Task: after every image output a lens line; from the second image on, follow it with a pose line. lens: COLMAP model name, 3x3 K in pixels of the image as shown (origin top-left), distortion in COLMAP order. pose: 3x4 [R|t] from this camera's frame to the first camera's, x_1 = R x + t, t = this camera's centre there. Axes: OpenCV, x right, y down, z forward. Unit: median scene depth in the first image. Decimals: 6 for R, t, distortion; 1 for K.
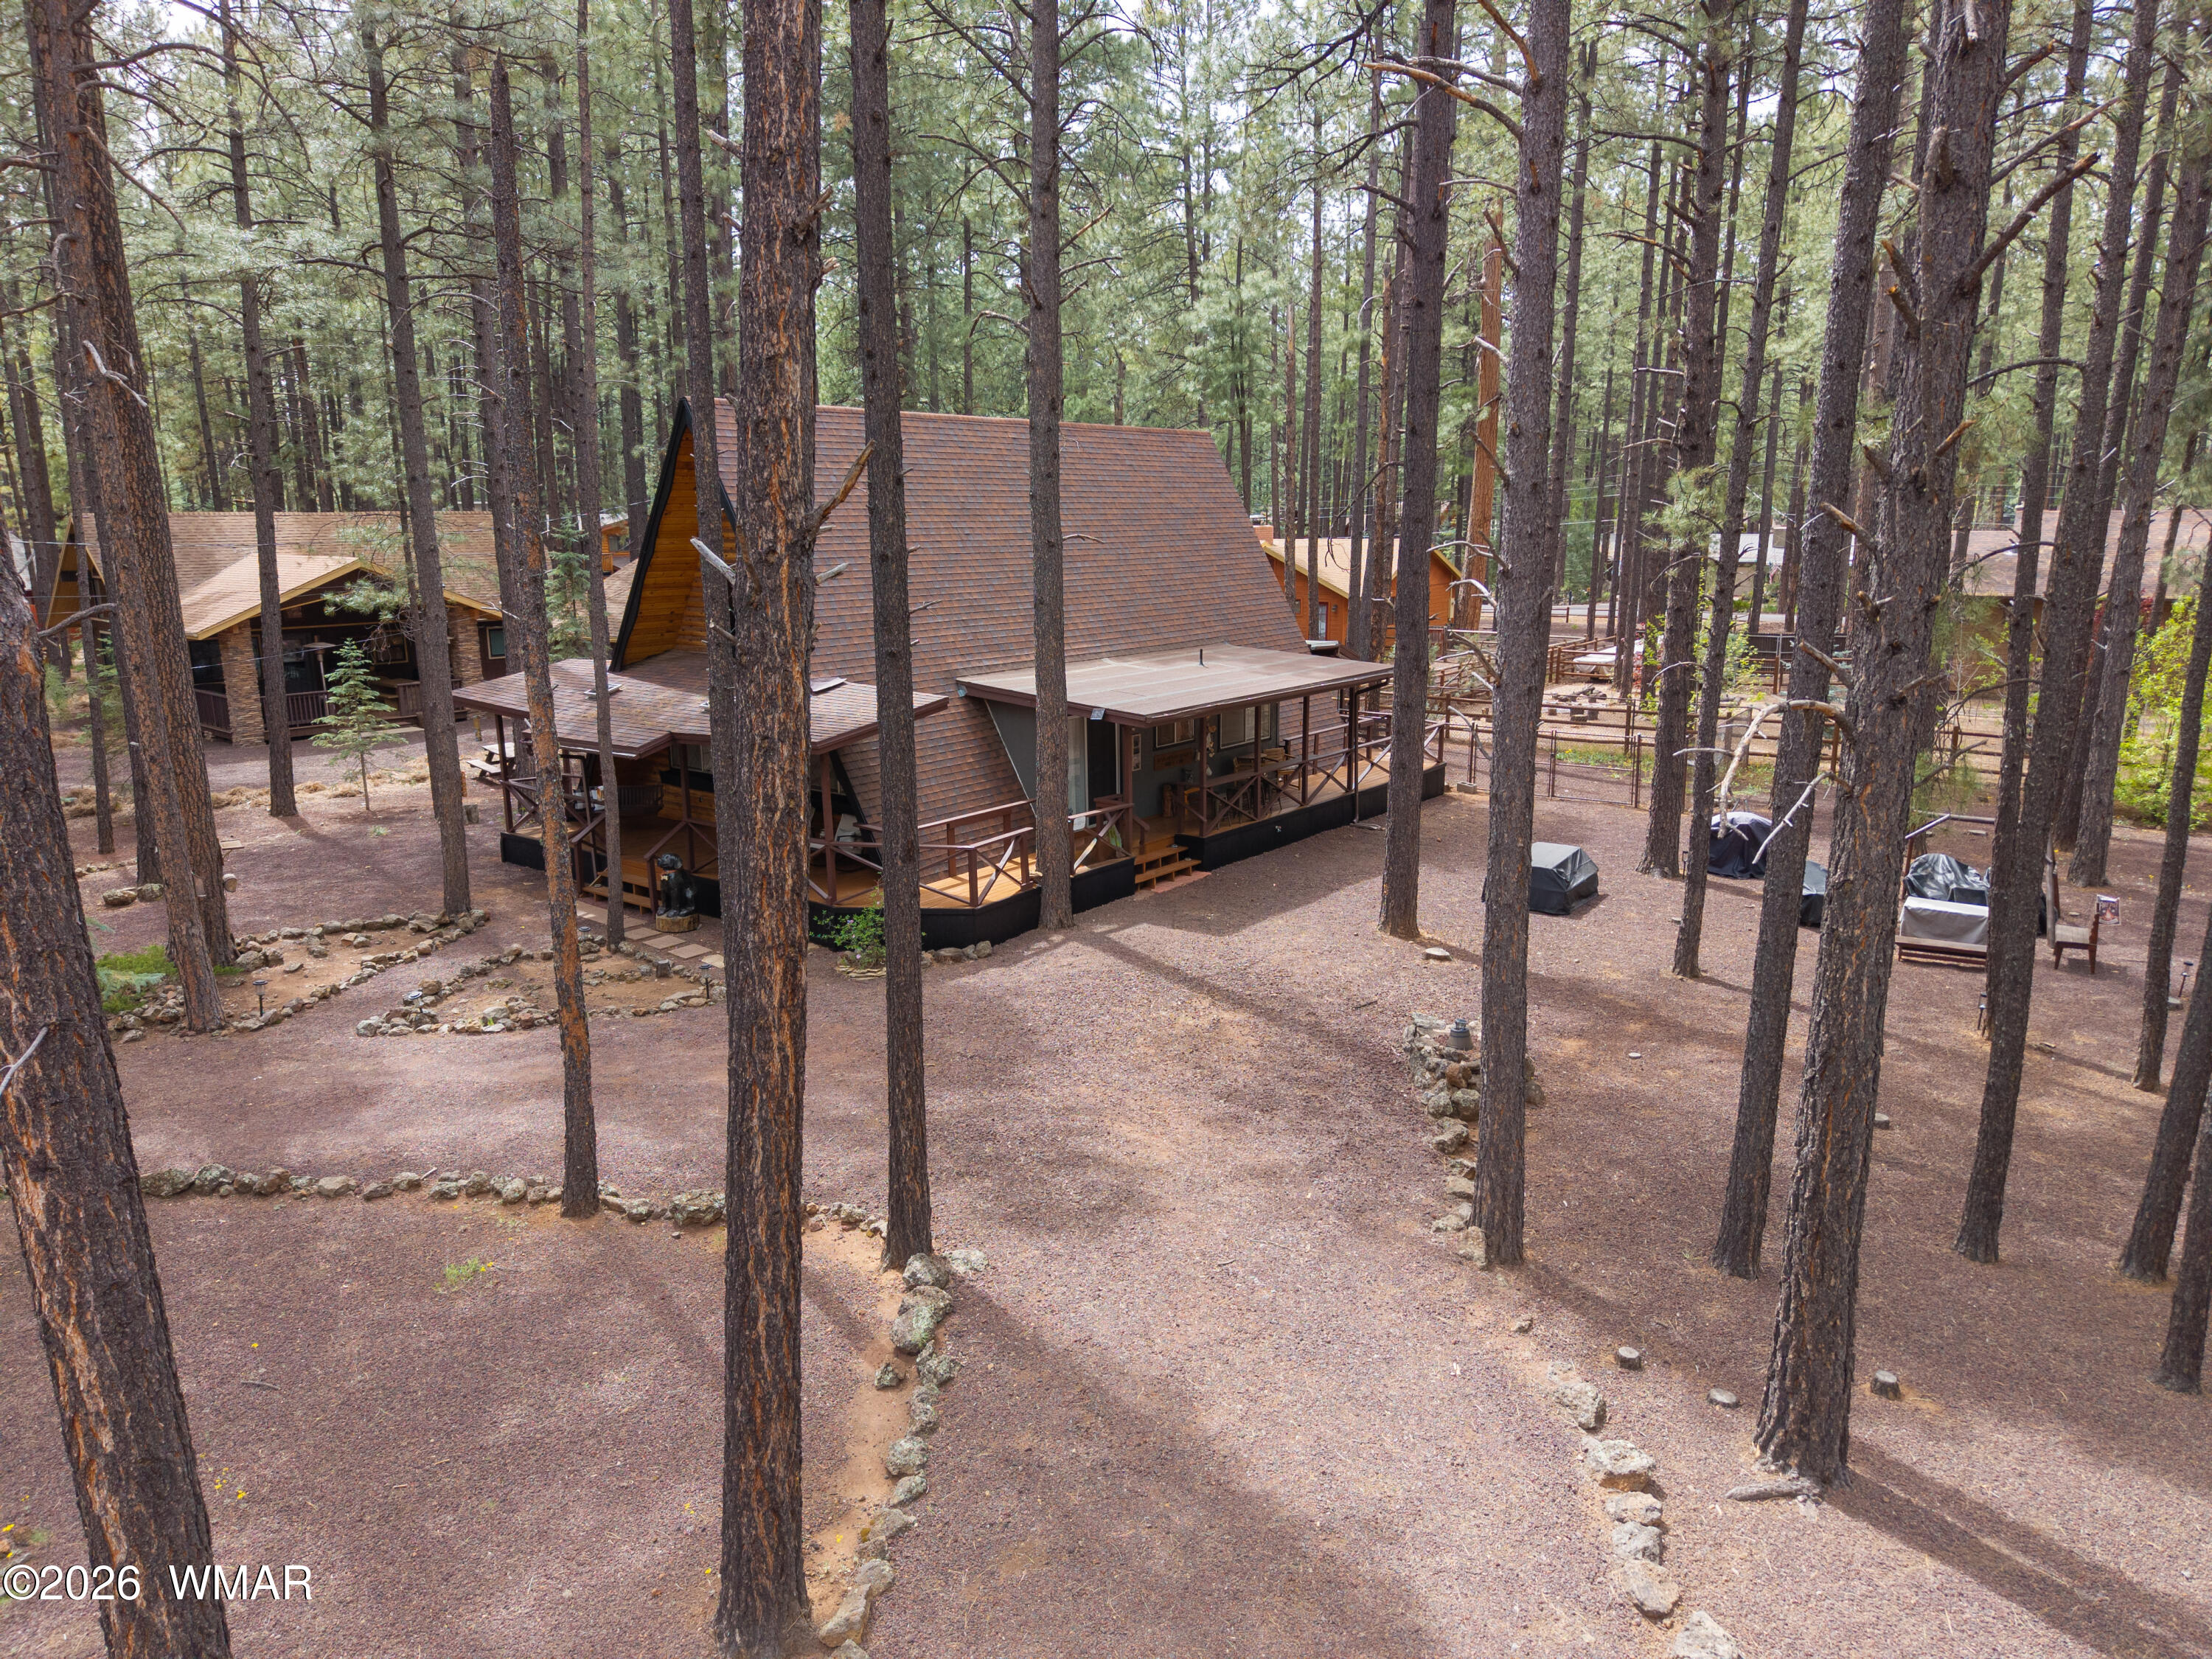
lens RADIAL K [[1534.2, 0, 1106.0], [0, 1534.2, 829.5], [0, 0, 1]] dist [0.005904, -0.002506]
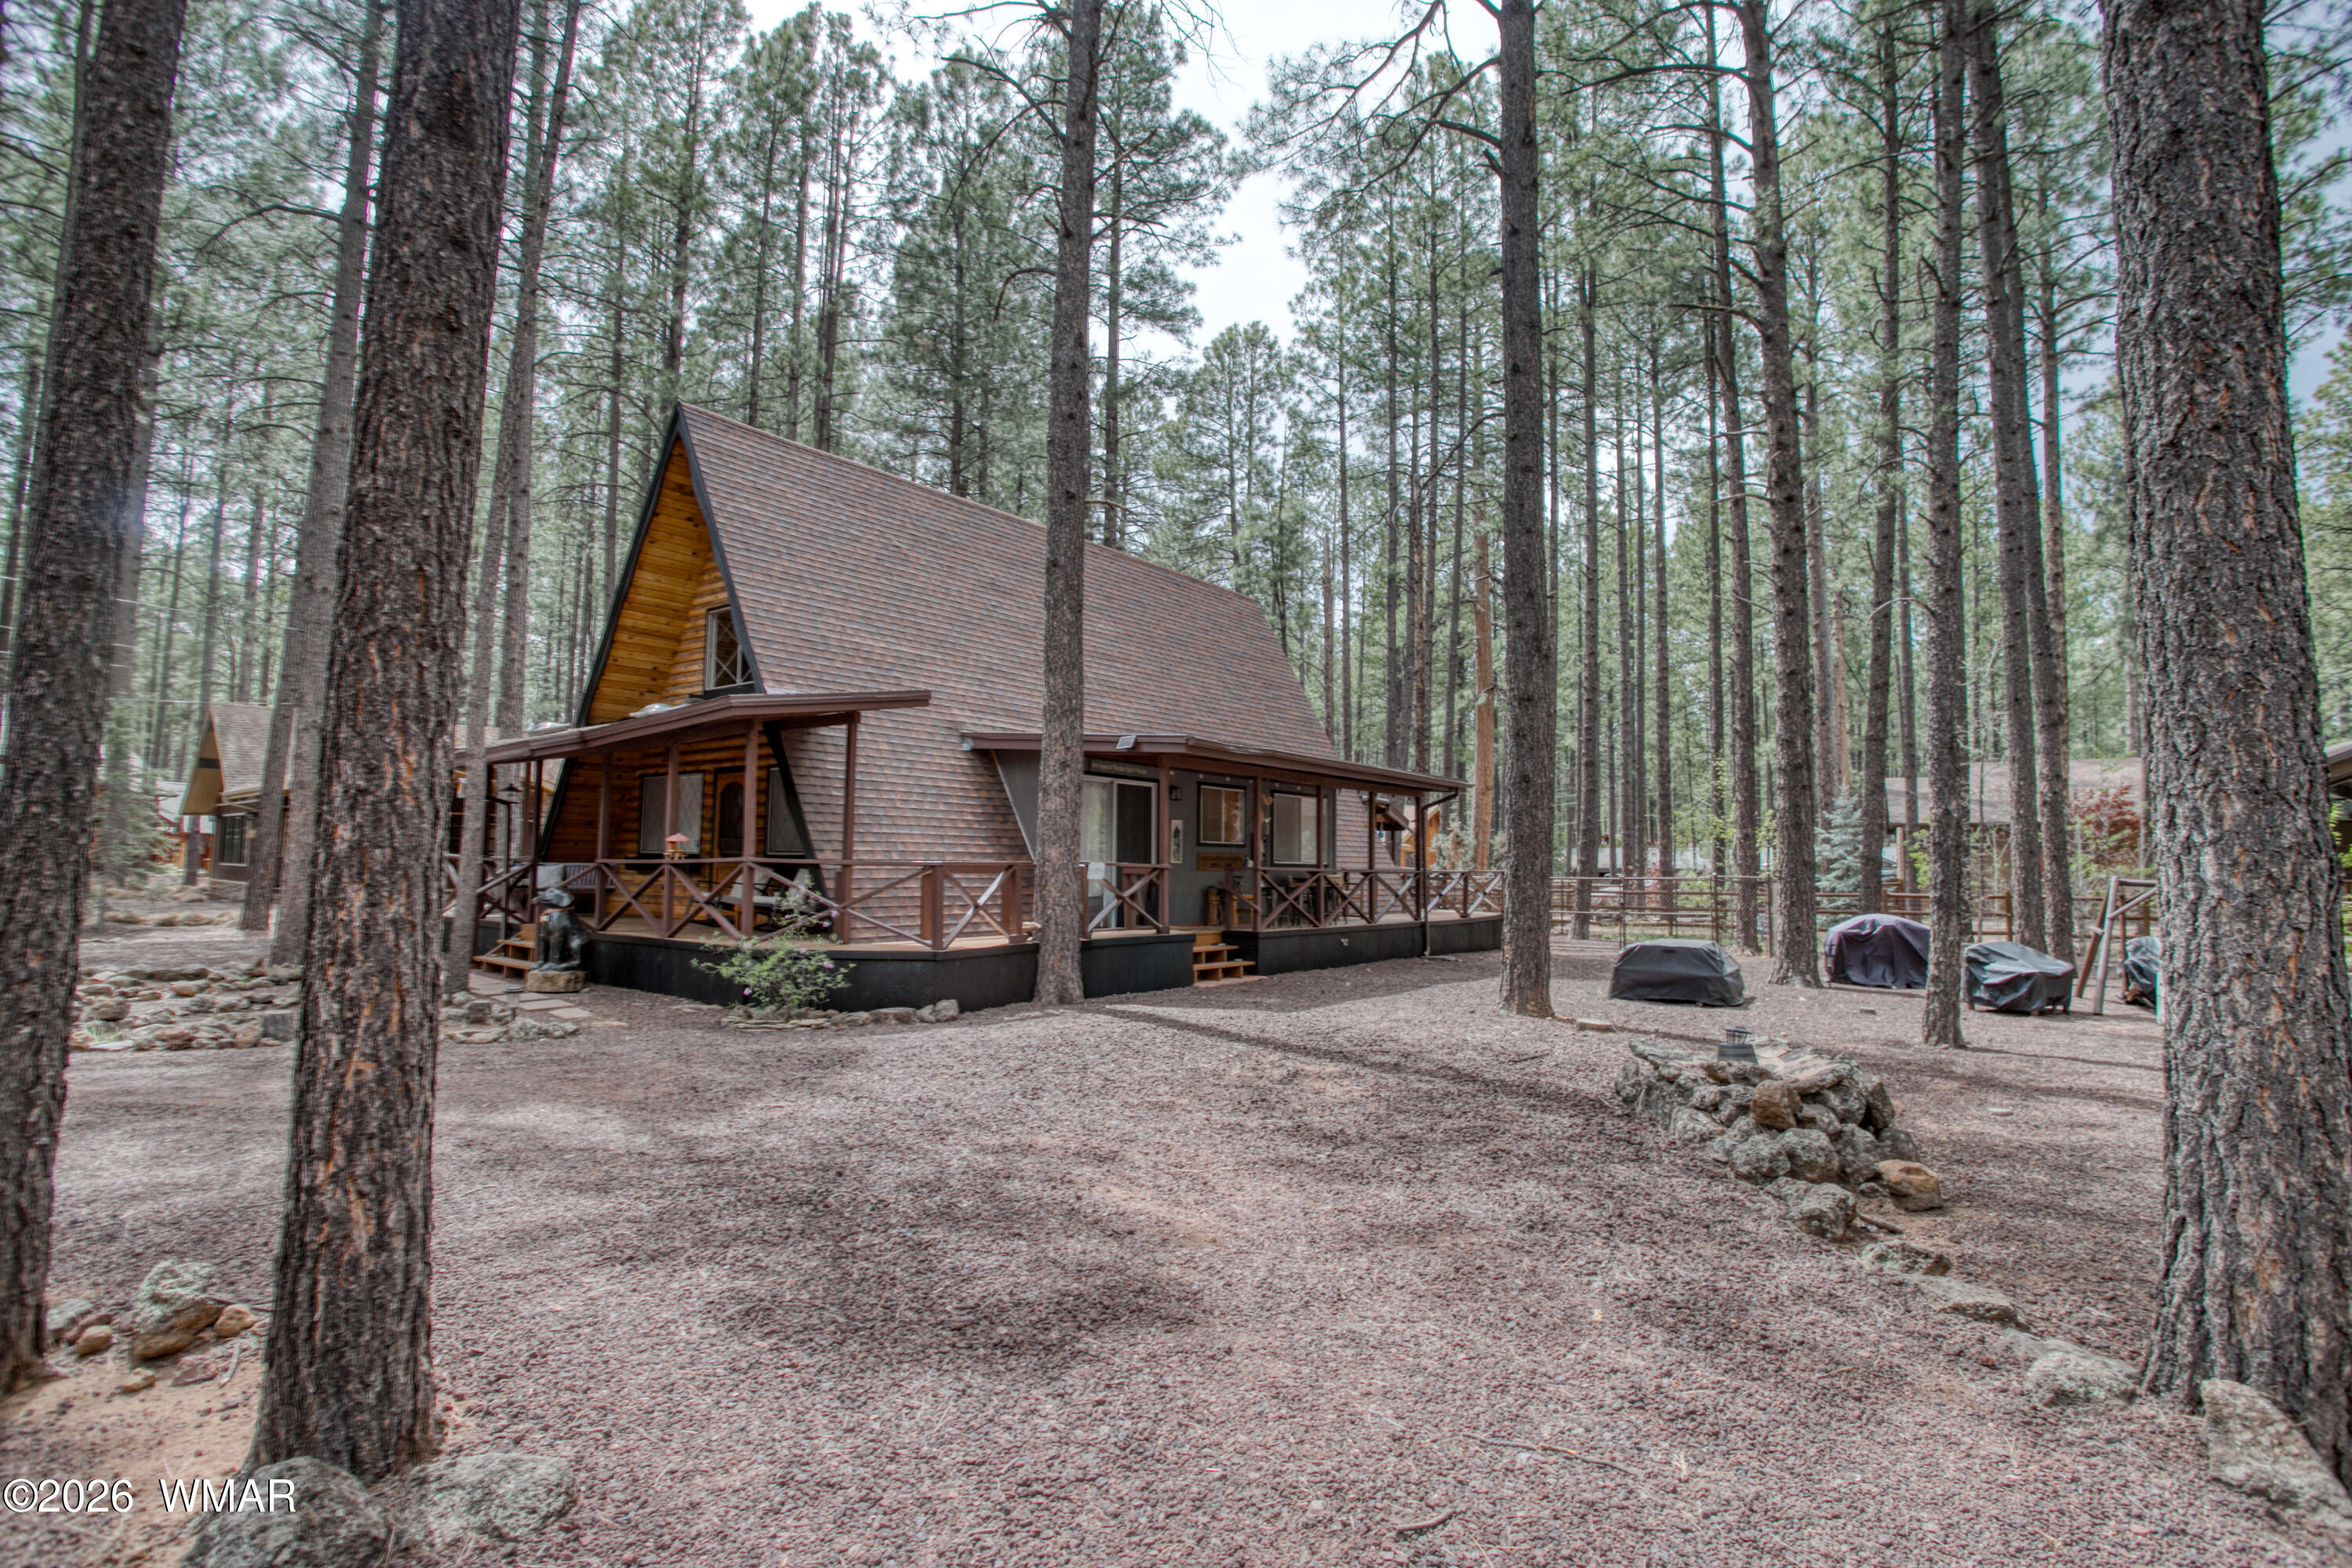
lens RADIAL K [[1201.3, 0, 1205.6], [0, 1201.3, 772.1], [0, 0, 1]] dist [-0.053835, -0.000059]
pose [[0.999368, 0.018608, 0.030301, 0.024712], [-0.009380, 0.959921, -0.280115, 0.168937], [-0.034299, 0.279654, 0.959488, 0.607524]]
